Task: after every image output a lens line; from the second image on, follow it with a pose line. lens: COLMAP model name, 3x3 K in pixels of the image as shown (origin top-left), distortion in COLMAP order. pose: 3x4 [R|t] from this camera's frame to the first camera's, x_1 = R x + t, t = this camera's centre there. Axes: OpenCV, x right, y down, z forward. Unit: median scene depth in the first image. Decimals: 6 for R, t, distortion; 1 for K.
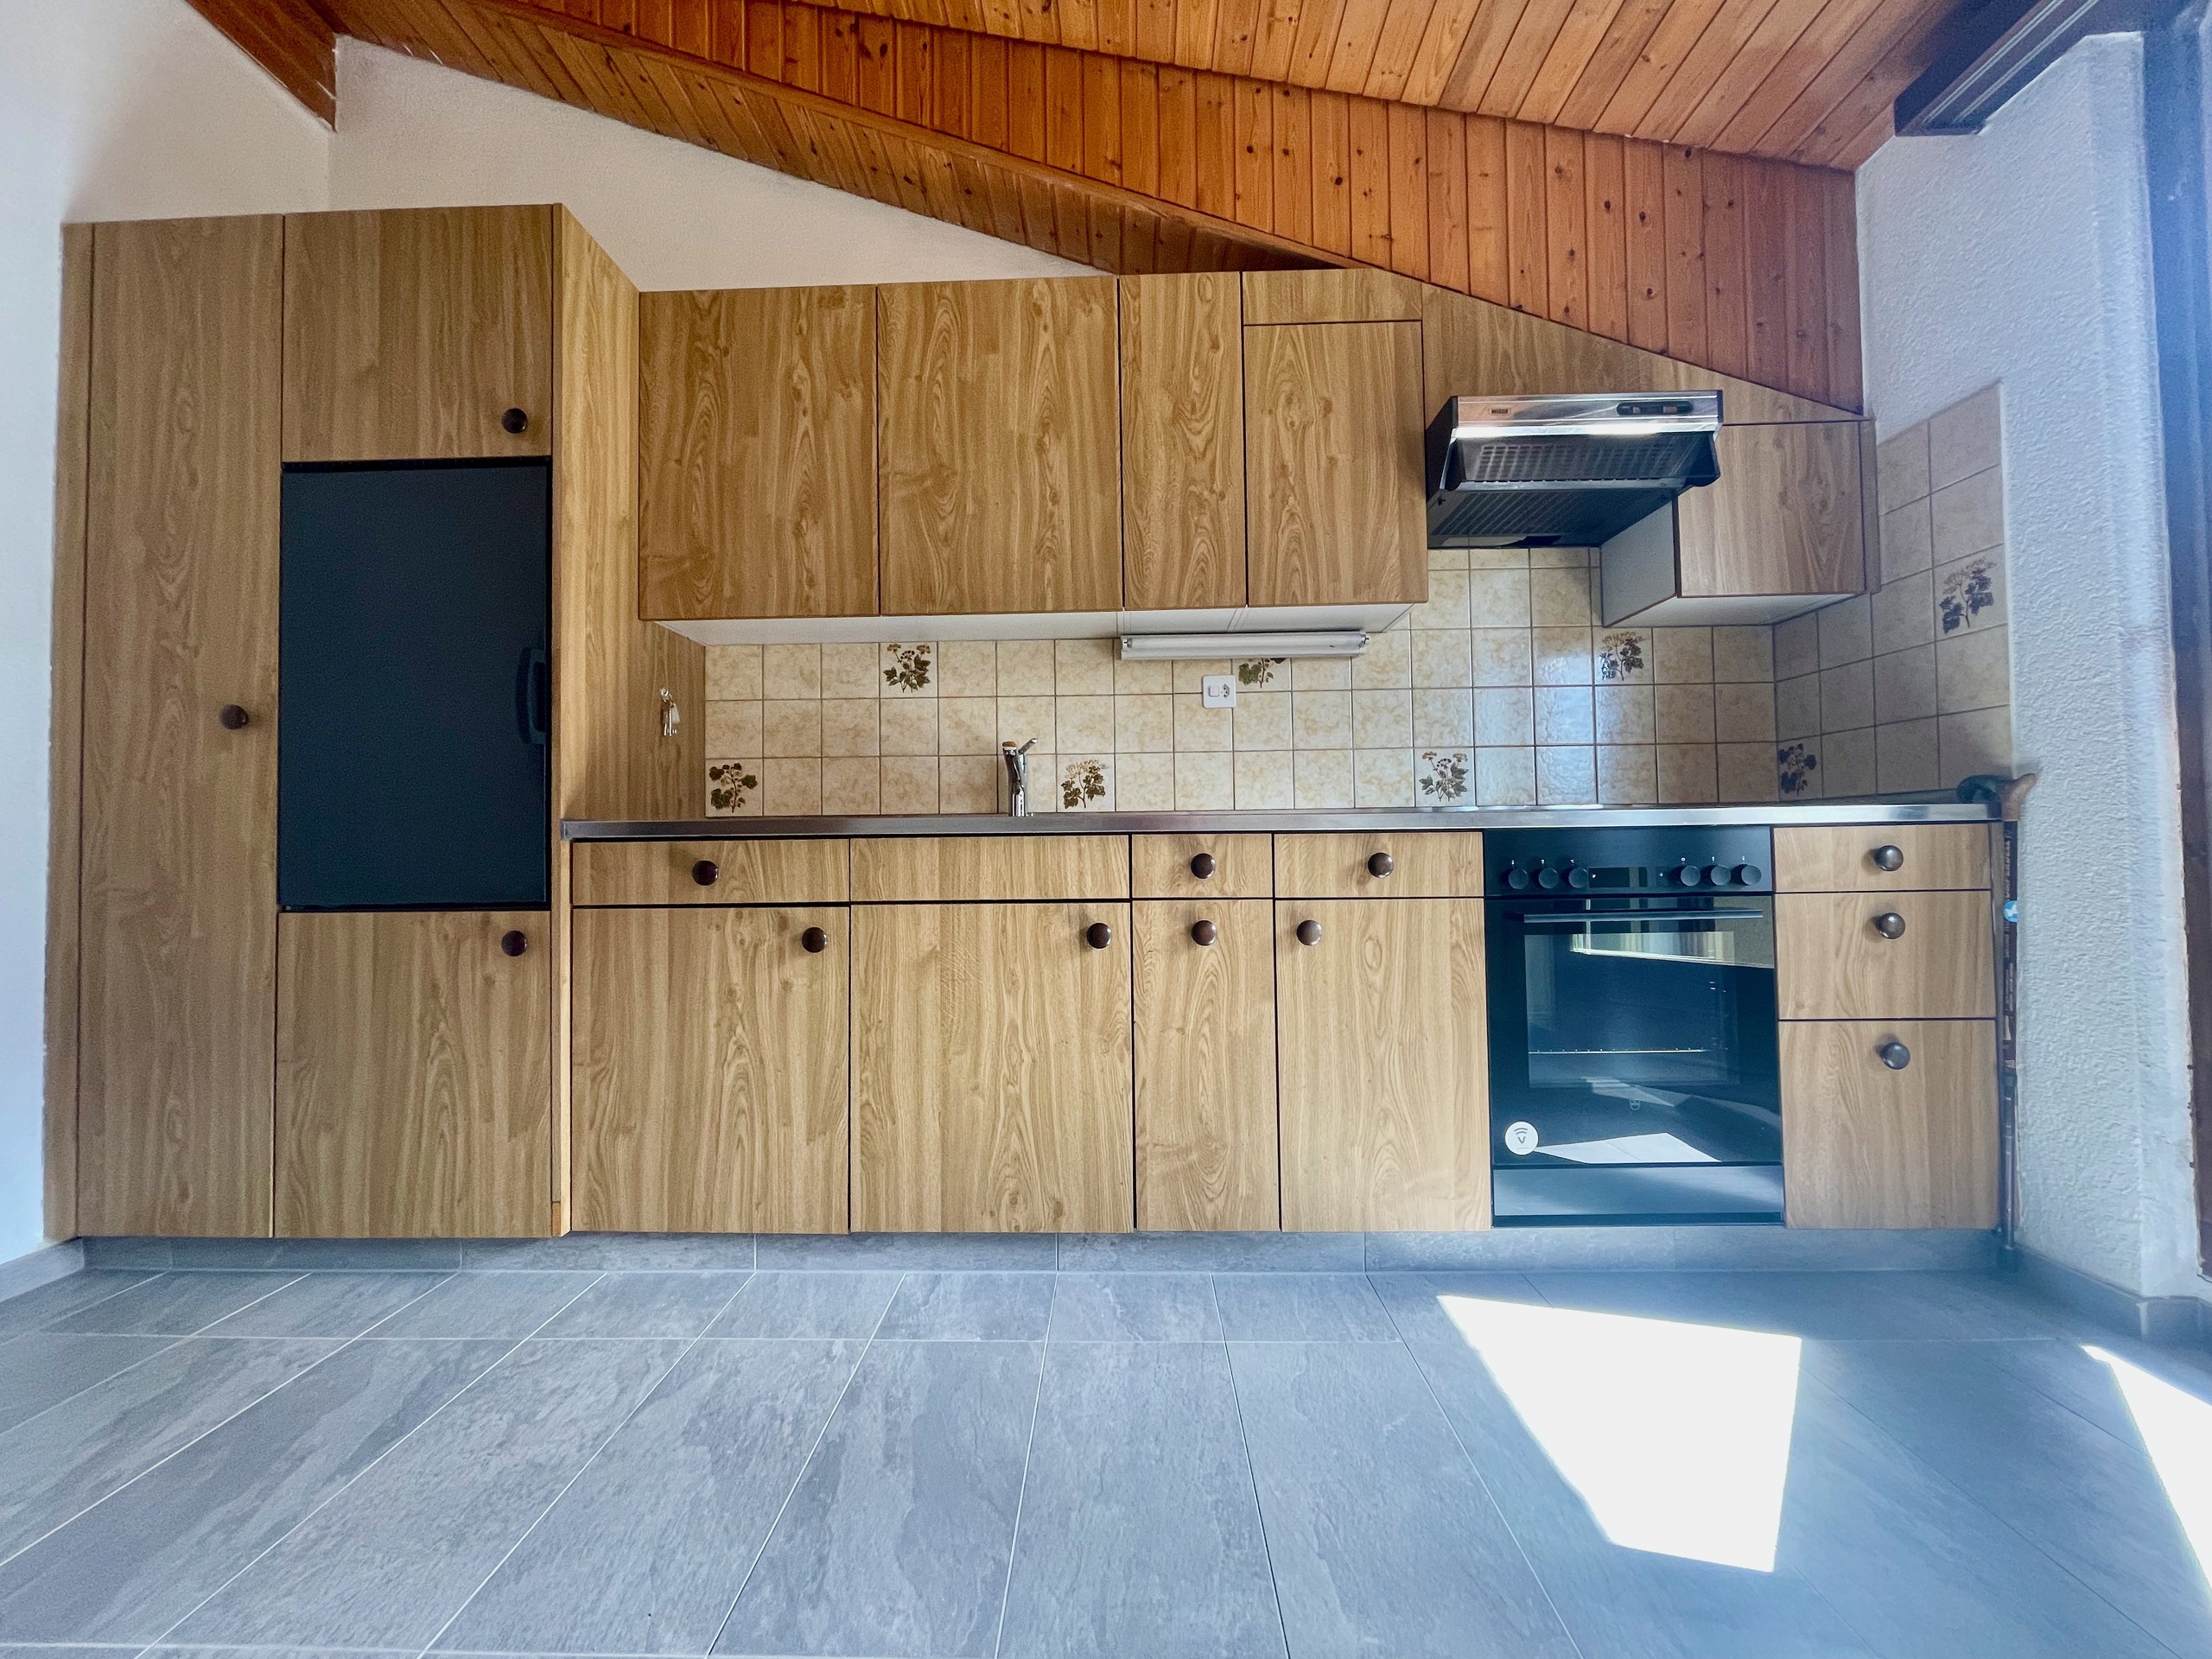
lens RADIAL K [[899.2, 0, 1104.2], [0, 899.2, 829.5], [0, 0, 1]] dist [-0.003382, 0.000616]
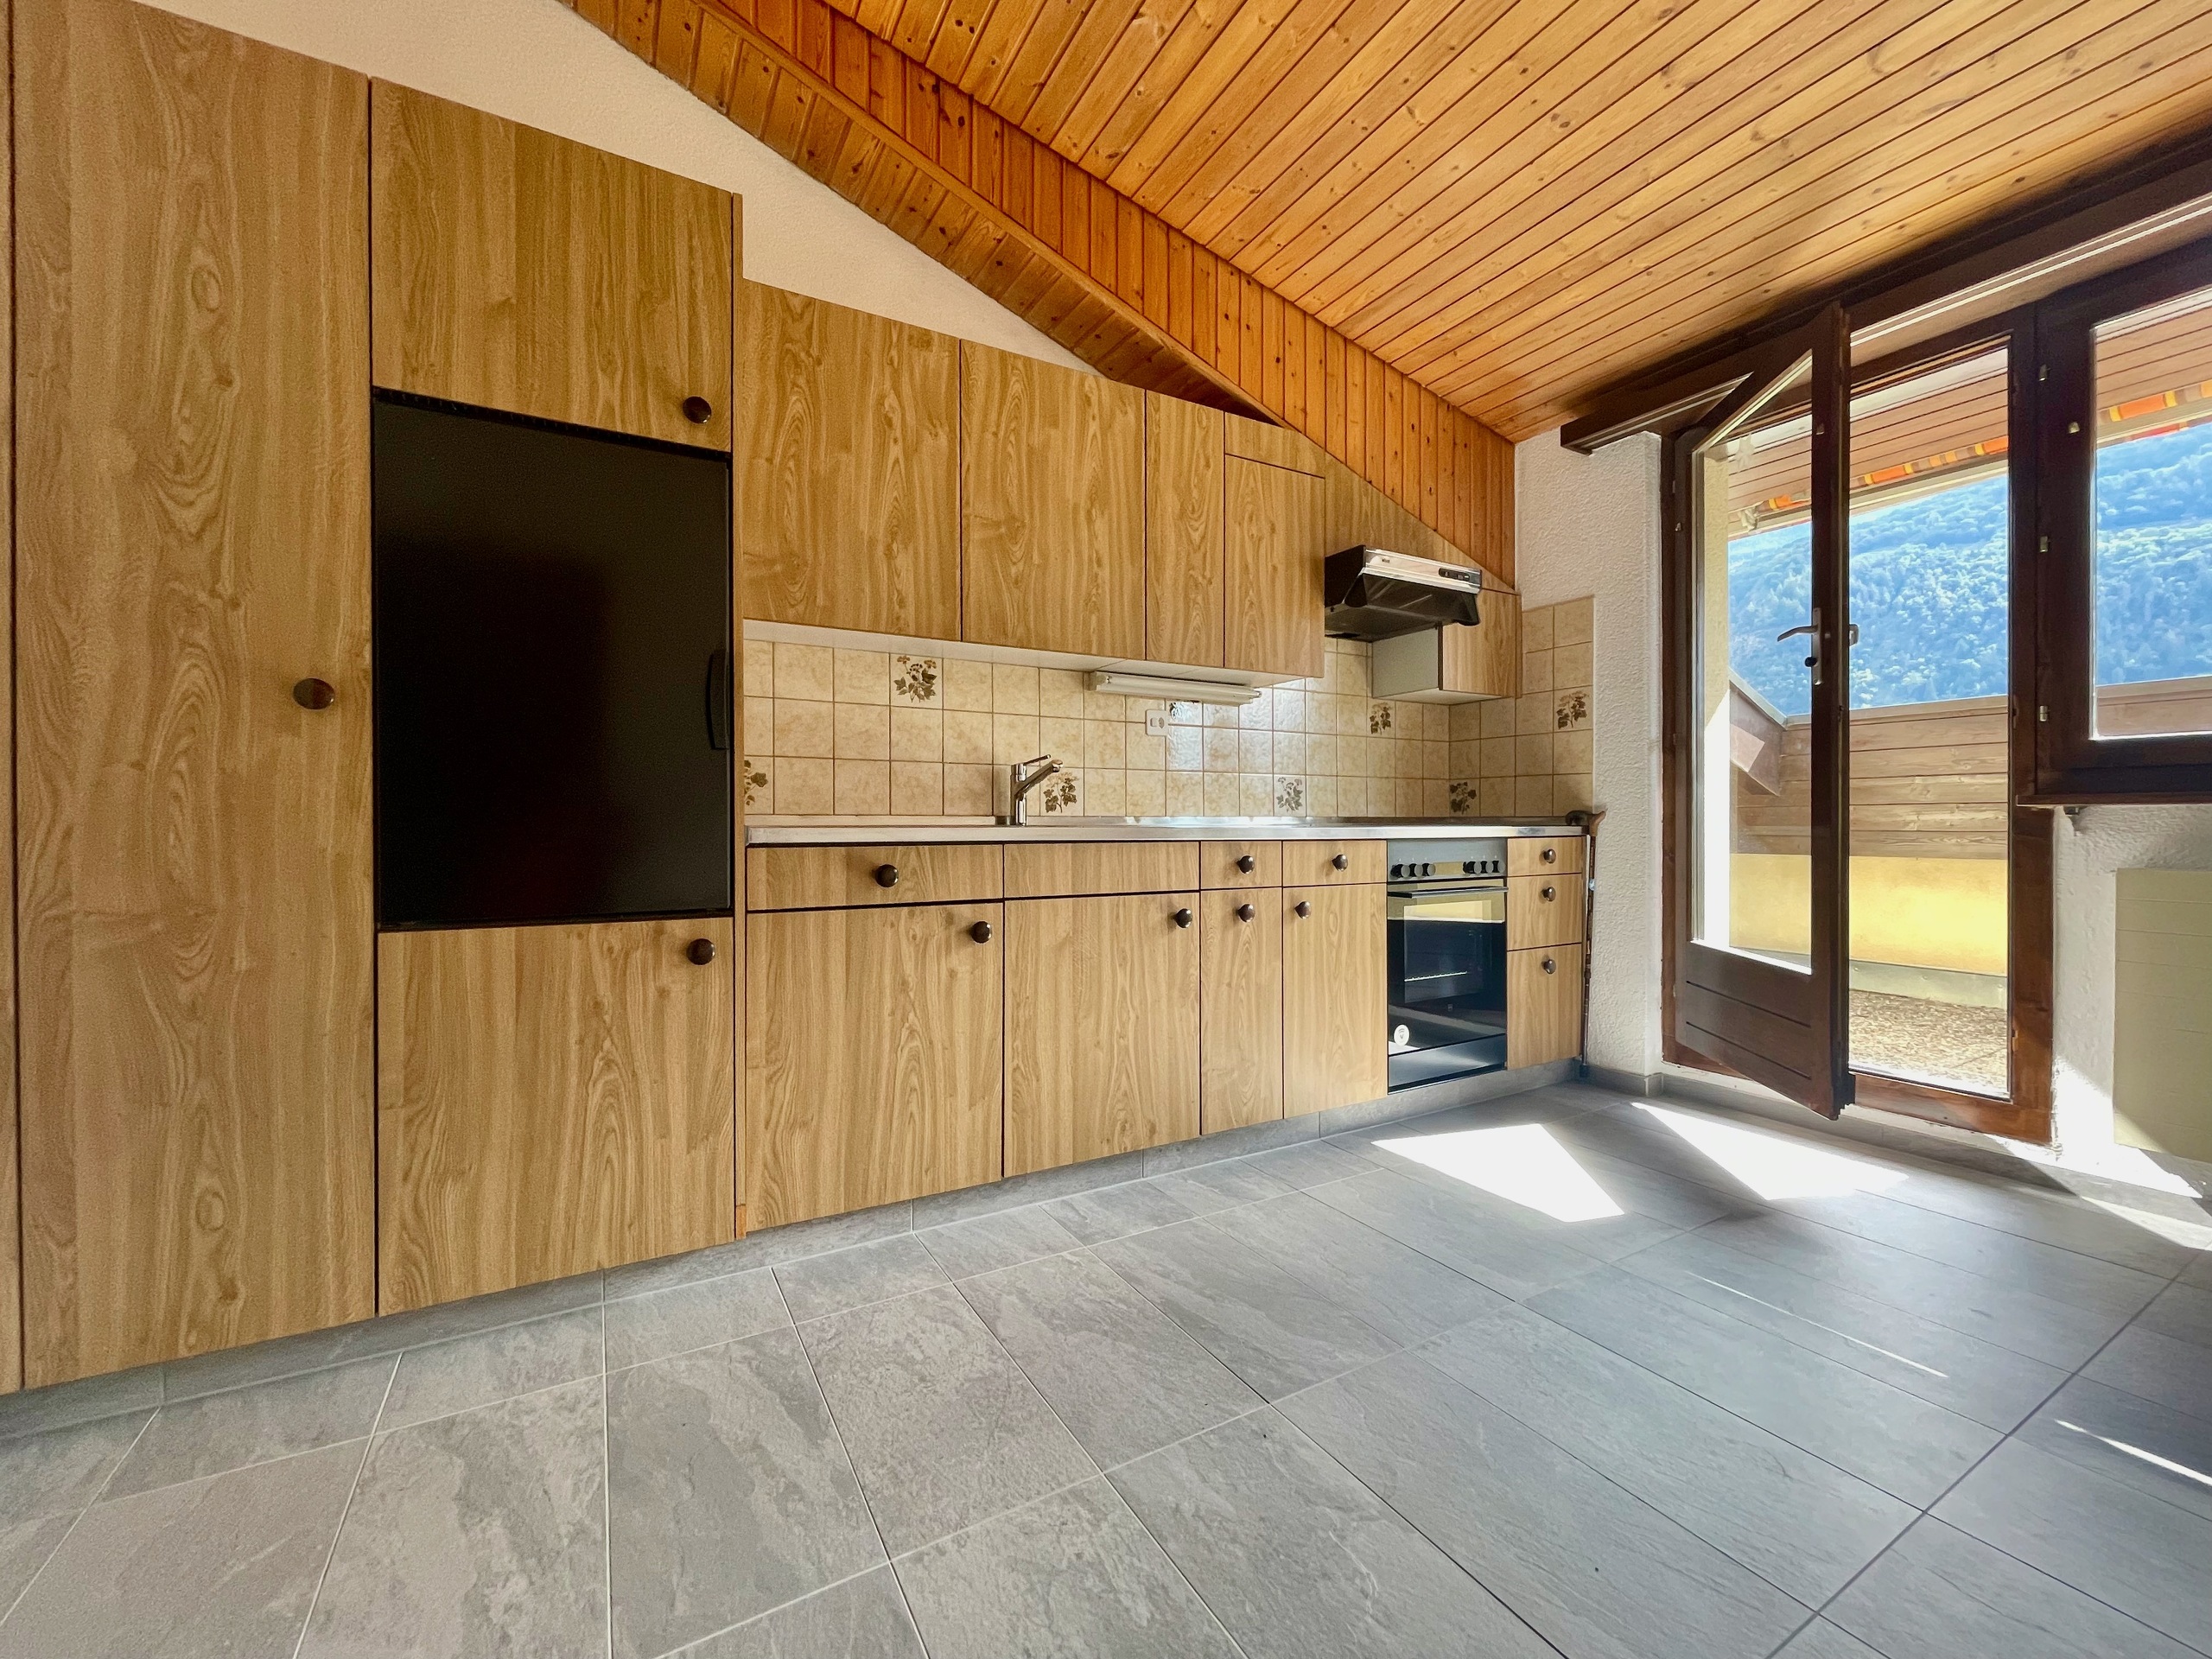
lens RADIAL K [[899.2, 0, 1114.5], [0, 899.2, 828.7], [0, 0, 1]] dist [-0.003382, 0.000616]
pose [[0.853021, 0.009836, 0.521784, -0.764715], [-0.022359, 0.999593, 0.017710, -0.033465], [-0.521398, -0.026773, 0.852894, -0.066440]]
